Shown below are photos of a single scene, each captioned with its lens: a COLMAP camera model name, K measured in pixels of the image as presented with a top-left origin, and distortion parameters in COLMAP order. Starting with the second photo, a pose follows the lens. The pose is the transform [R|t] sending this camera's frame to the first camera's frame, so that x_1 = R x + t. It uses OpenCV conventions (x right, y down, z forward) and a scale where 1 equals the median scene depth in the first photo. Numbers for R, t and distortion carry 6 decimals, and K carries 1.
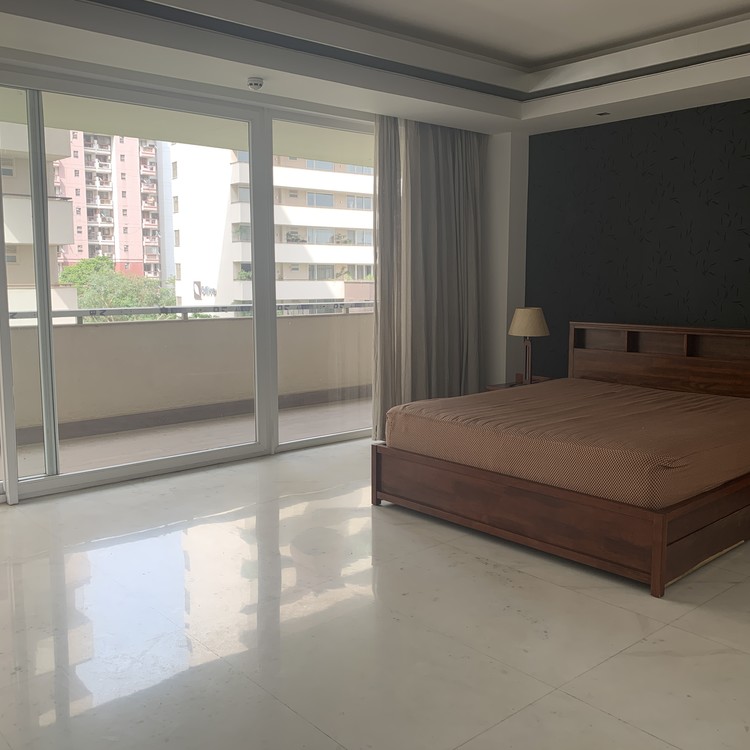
lens RADIAL K [[790.5, 0, 378.3], [0, 790.5, 381.0], [0, 0, 1]] dist [0.051329, 0.000000]
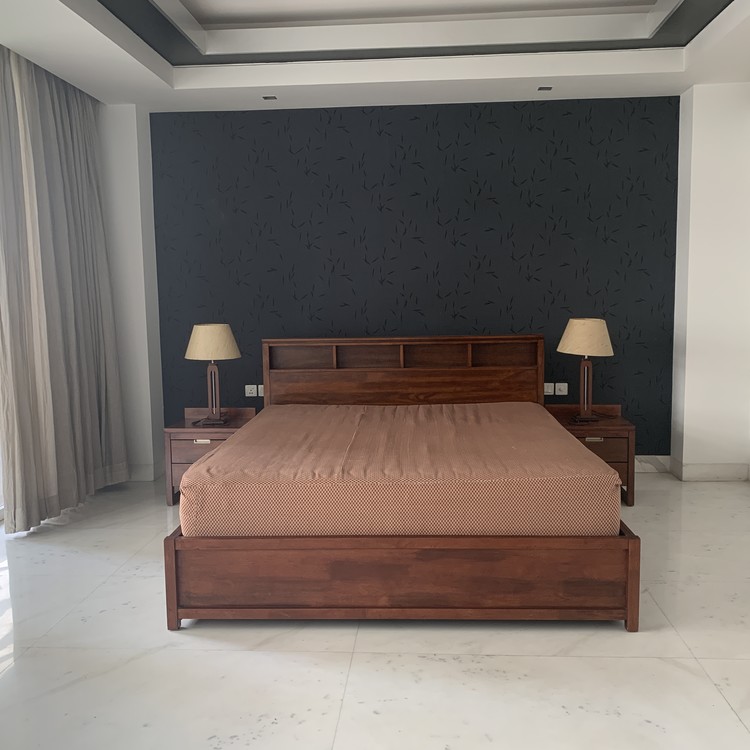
lens RADIAL K [[790.5, 0, 375.0], [0, 790.5, 367.7], [0, 0, 1]] dist [0.051329, 0.000000]
pose [[0.687318, -0.082149, 0.721696, -0.258248], [0.107036, 0.994192, 0.011229, -0.036652], [-0.718427, 0.069529, 0.692119, 0.301248]]
